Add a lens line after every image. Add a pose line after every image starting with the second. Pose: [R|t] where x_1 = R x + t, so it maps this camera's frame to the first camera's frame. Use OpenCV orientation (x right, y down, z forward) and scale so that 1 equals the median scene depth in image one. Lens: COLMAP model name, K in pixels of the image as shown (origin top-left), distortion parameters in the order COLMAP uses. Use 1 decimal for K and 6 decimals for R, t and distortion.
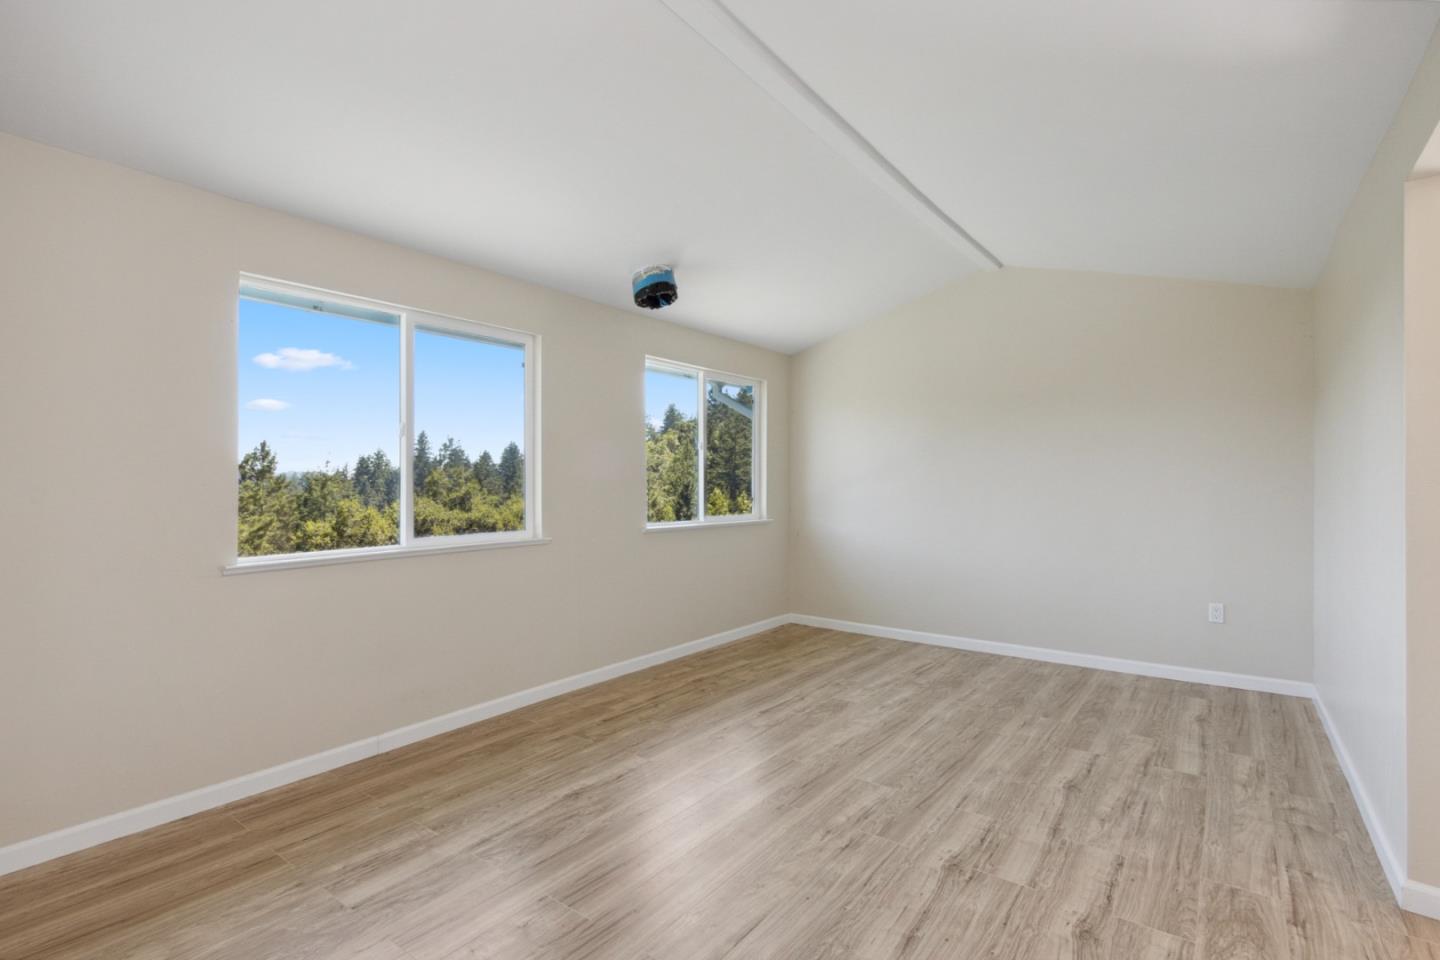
lens RADIAL K [[650.4, 0, 721.7], [0, 650.4, 489.8], [0, 0, 1]] dist [0.003612, -0.001020]
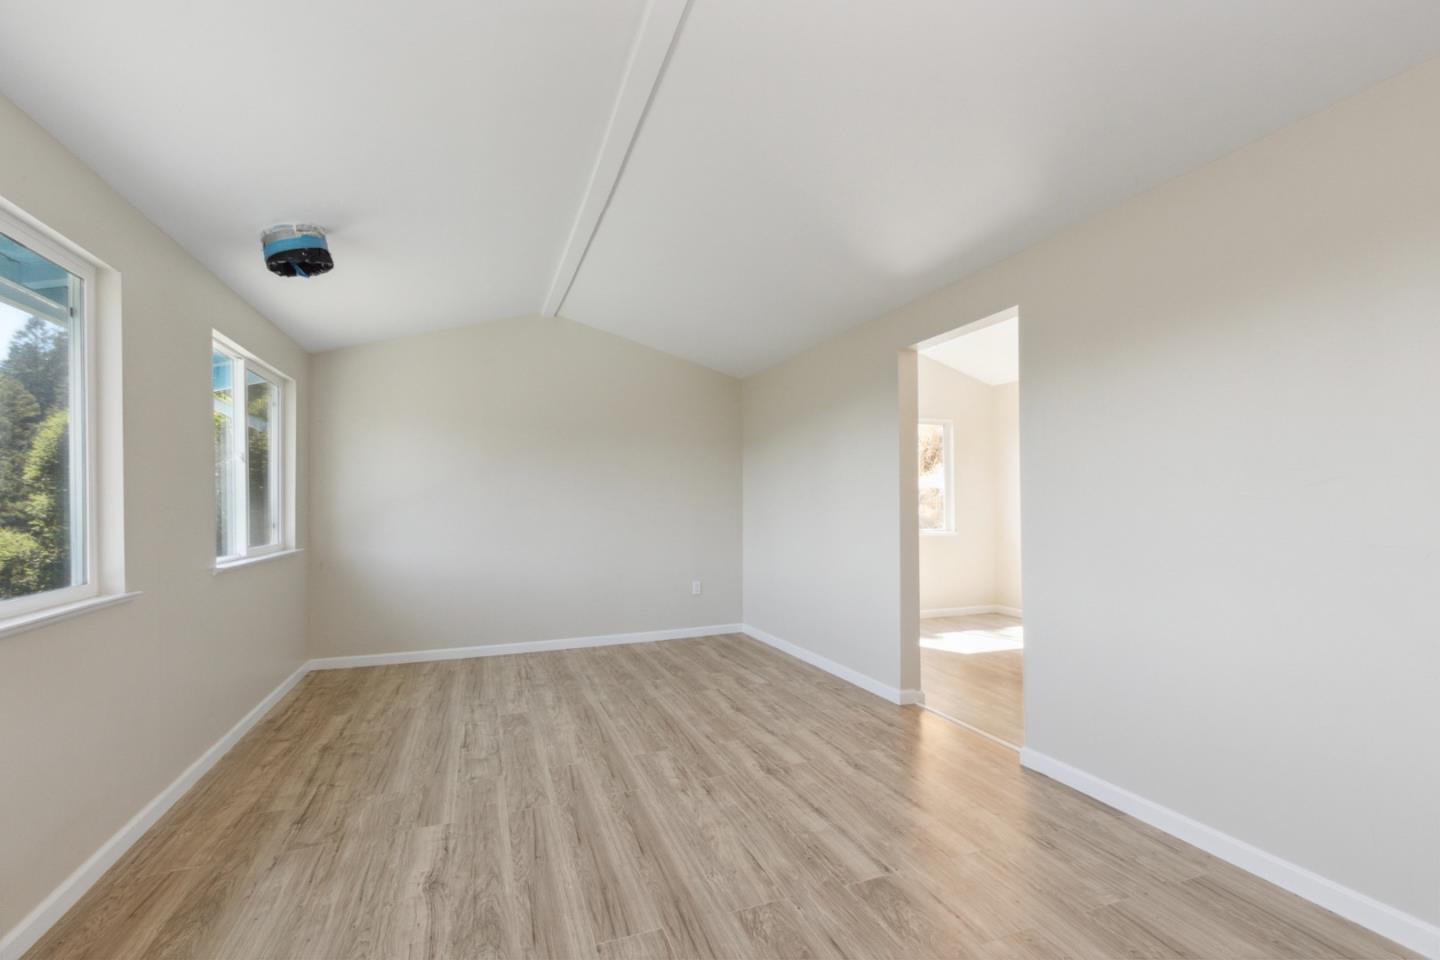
lens RADIAL K [[649.1, 0, 685.4], [0, 649.1, 496.0], [0, 0, 1]] dist [0.003323, -0.000144]
pose [[0.571409, -0.002109, 0.820663, -0.535961], [0.022634, 0.999657, -0.013190, -0.000887], [-0.820353, 0.026112, 0.571260, 0.196495]]
